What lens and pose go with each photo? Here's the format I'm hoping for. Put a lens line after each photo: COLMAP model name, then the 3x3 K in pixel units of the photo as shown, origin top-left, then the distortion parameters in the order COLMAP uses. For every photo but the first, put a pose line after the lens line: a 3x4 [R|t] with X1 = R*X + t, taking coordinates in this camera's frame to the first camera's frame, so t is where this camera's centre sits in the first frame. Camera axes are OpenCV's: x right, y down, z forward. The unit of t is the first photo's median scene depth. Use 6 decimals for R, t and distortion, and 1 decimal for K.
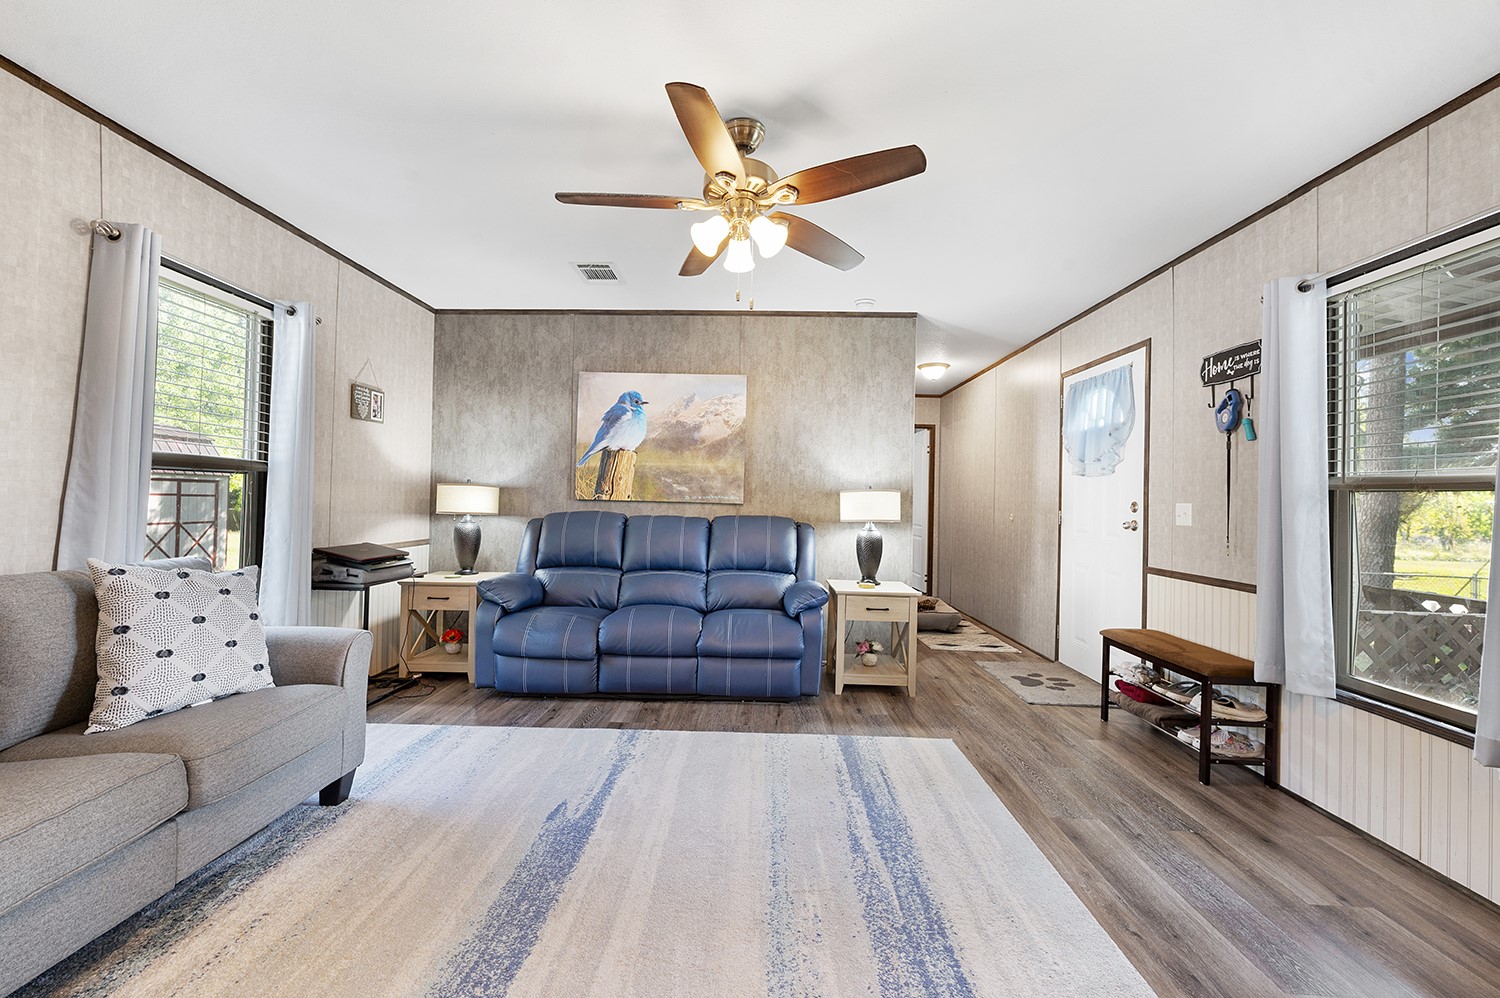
lens RADIAL K [[608.5, 0, 750.0], [0, 608.5, 499.0], [0, 0, 1]] dist [0.000626, 0.000015]
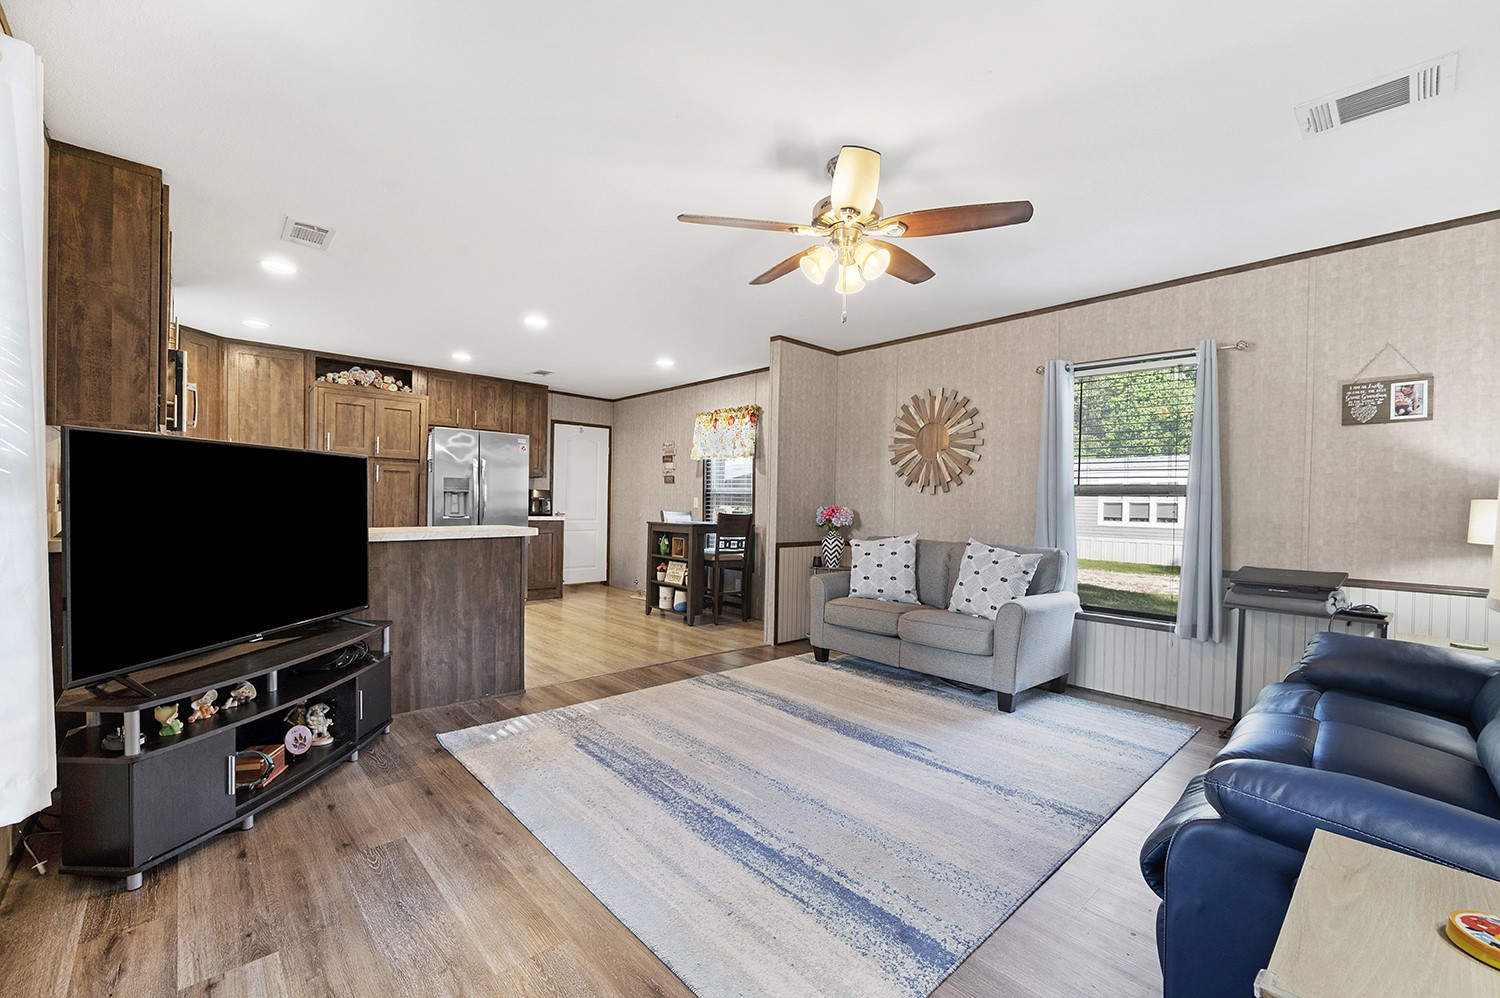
lens RADIAL K [[608.5, 0, 750.0], [0, 608.5, 499.0], [0, 0, 1]] dist [0.000626, 0.000015]
pose [[-0.718423, -0.038956, -0.694515, 0.498457], [-0.033286, 0.999212, -0.021616, 0.015656], [0.694810, 0.007588, -0.719154, 0.968914]]
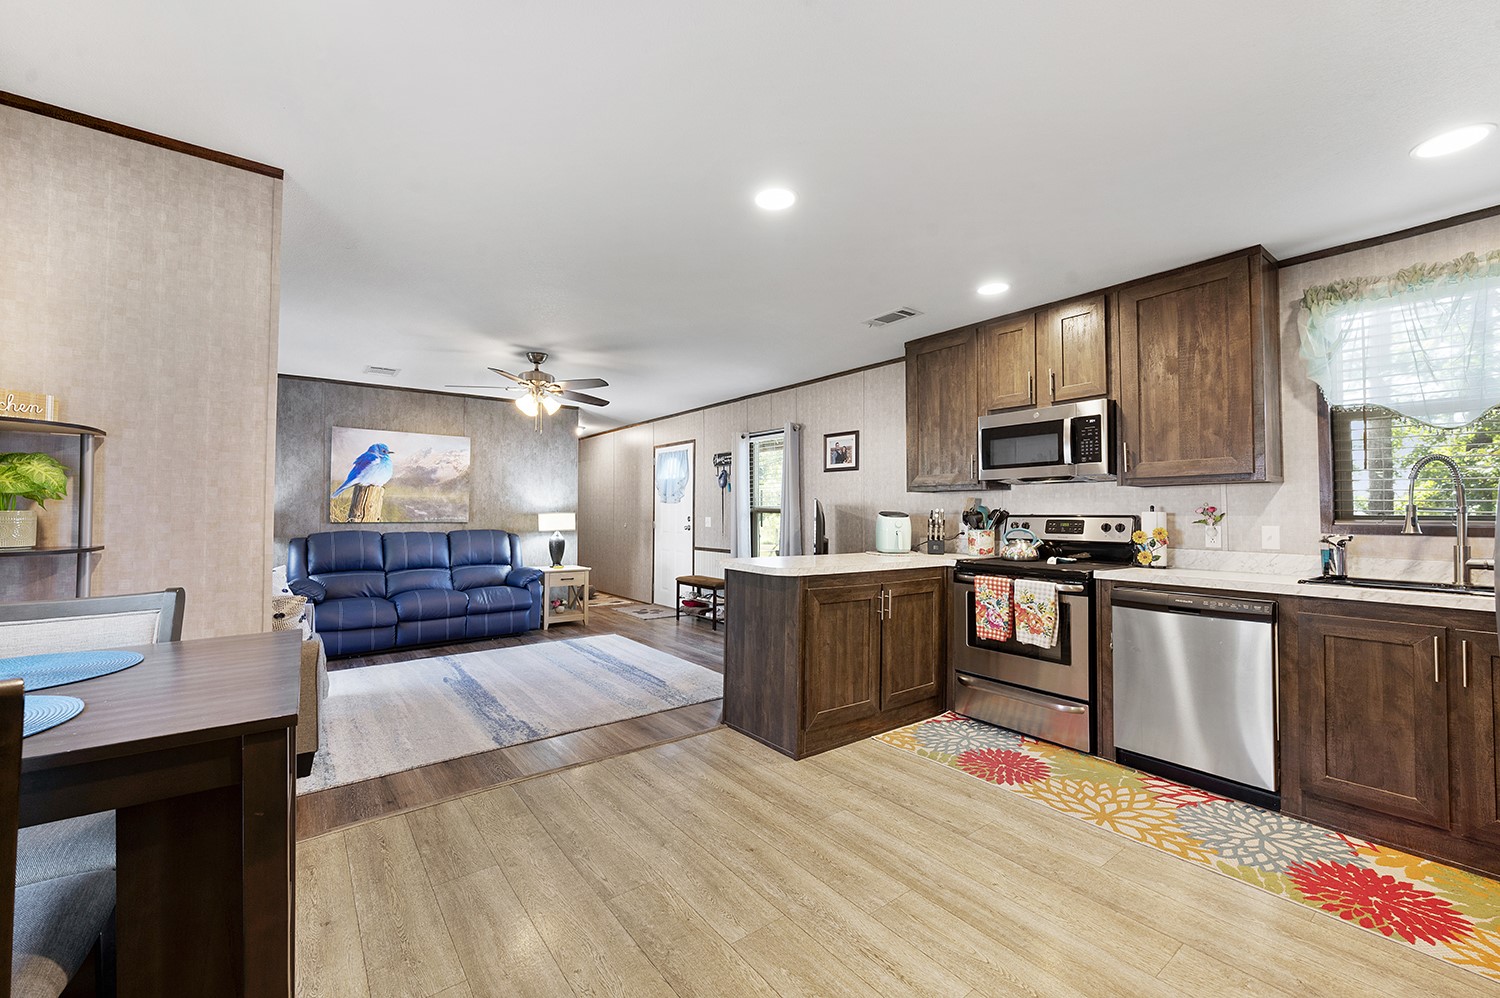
lens RADIAL K [[603.0, 0, 792.3], [0, 603.0, 497.5], [0, 0, 1]] dist [0.000488, -0.000080]
pose [[0.739772, -0.000309, 0.672857, -0.464702], [0.009401, 0.999907, -0.009876, -0.034236], [-0.672791, 0.013631, 0.739707, -0.718272]]
